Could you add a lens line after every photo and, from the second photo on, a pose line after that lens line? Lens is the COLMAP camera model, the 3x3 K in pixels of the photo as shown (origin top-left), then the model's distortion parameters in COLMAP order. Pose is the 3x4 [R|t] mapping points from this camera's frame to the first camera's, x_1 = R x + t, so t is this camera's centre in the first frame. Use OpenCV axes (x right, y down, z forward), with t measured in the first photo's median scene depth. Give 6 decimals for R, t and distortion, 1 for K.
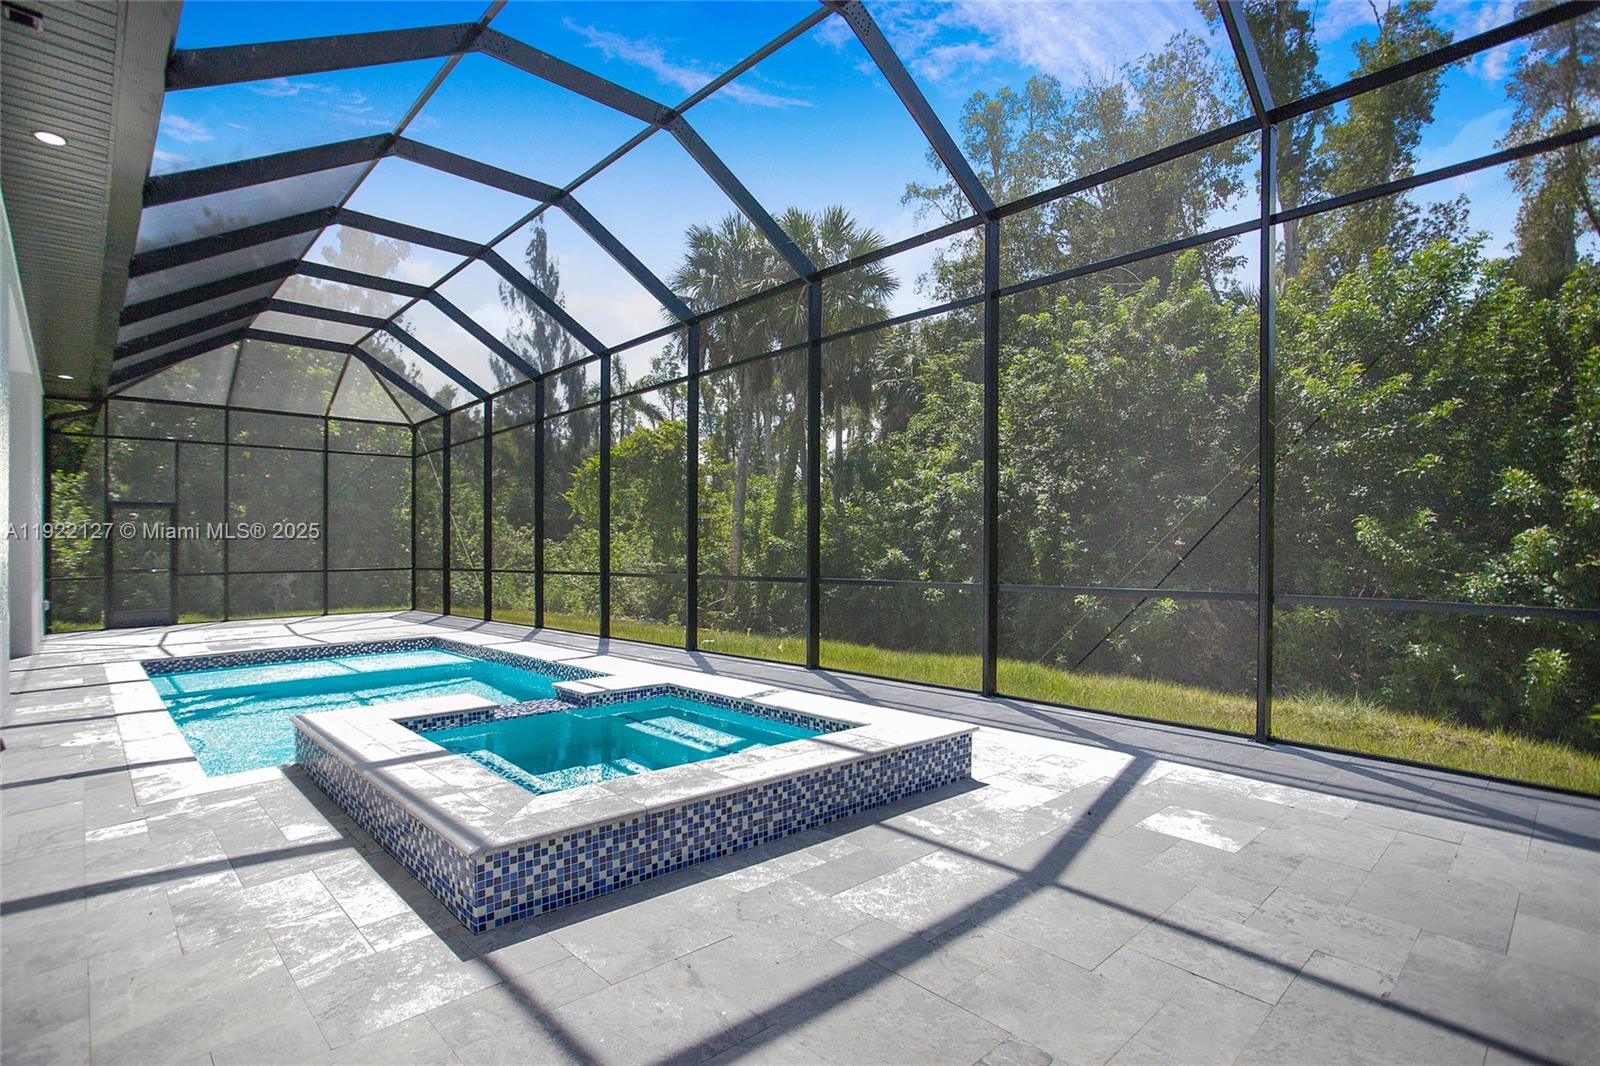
lens RADIAL K [[785.6, 0, 809.0], [0, 785.6, 541.8], [0, 0, 1]] dist [-0.034875, 0.012900]
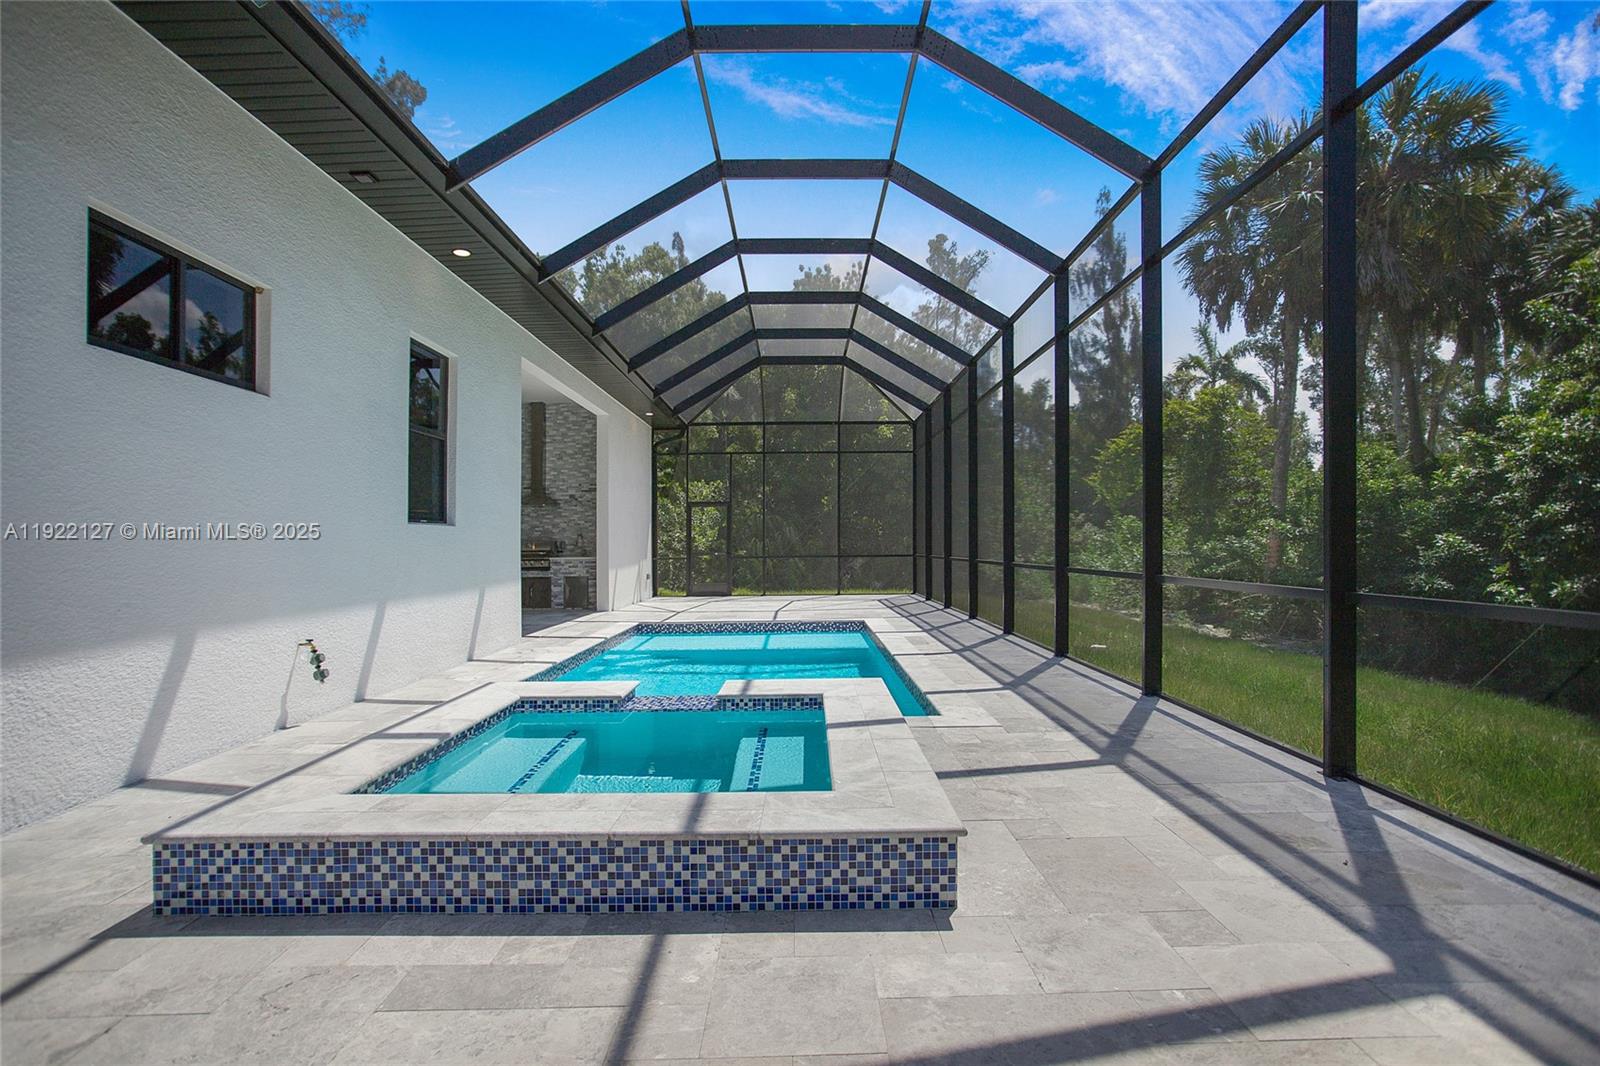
lens RADIAL K [[785.6, 0, 816.4], [0, 785.6, 534.9], [0, 0, 1]] dist [-0.034875, 0.012900]
pose [[0.756717, -0.007124, -0.653704, 0.754420], [0.013284, 0.999902, 0.004479, -0.001922], [0.653607, -0.012073, 0.756737, 0.649910]]
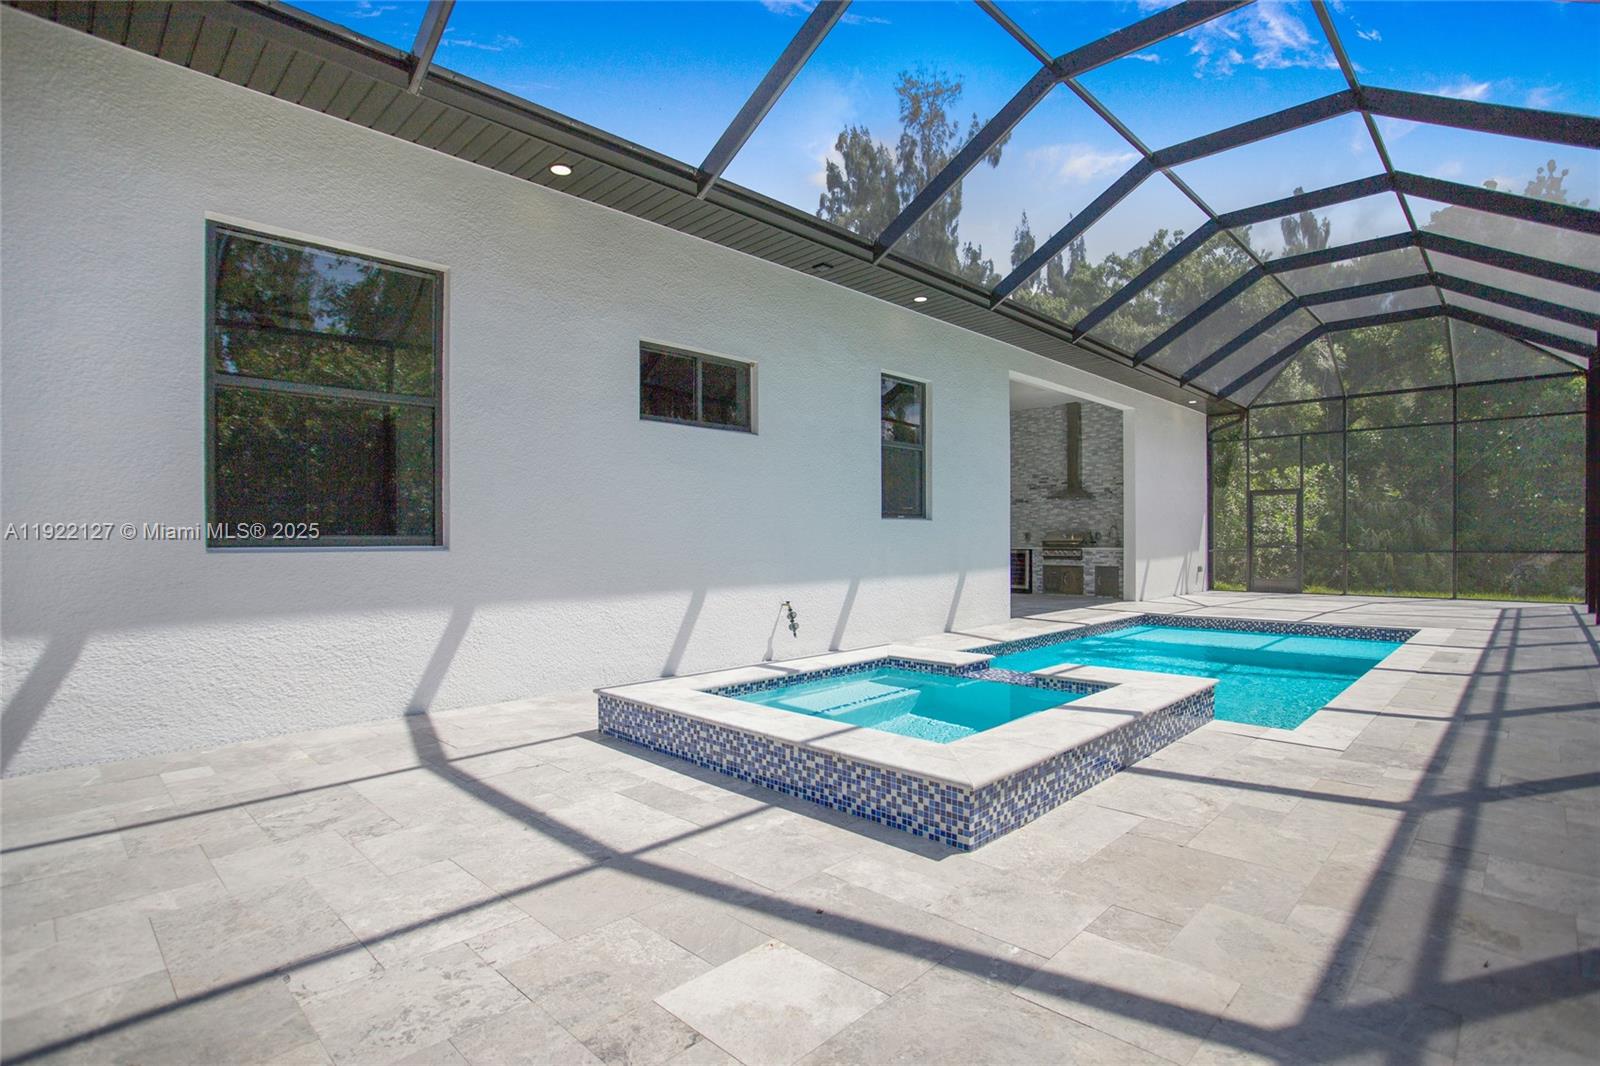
lens RADIAL K [[785.6, 0, 843.6], [0, 785.6, 539.5], [0, 0, 1]] dist [-0.034875, 0.012900]
pose [[0.100852, 0.008940, -0.994861, 1.284226], [0.017402, 0.999791, 0.010749, 0.001975], [0.994749, -0.018397, 0.100675, 1.145559]]
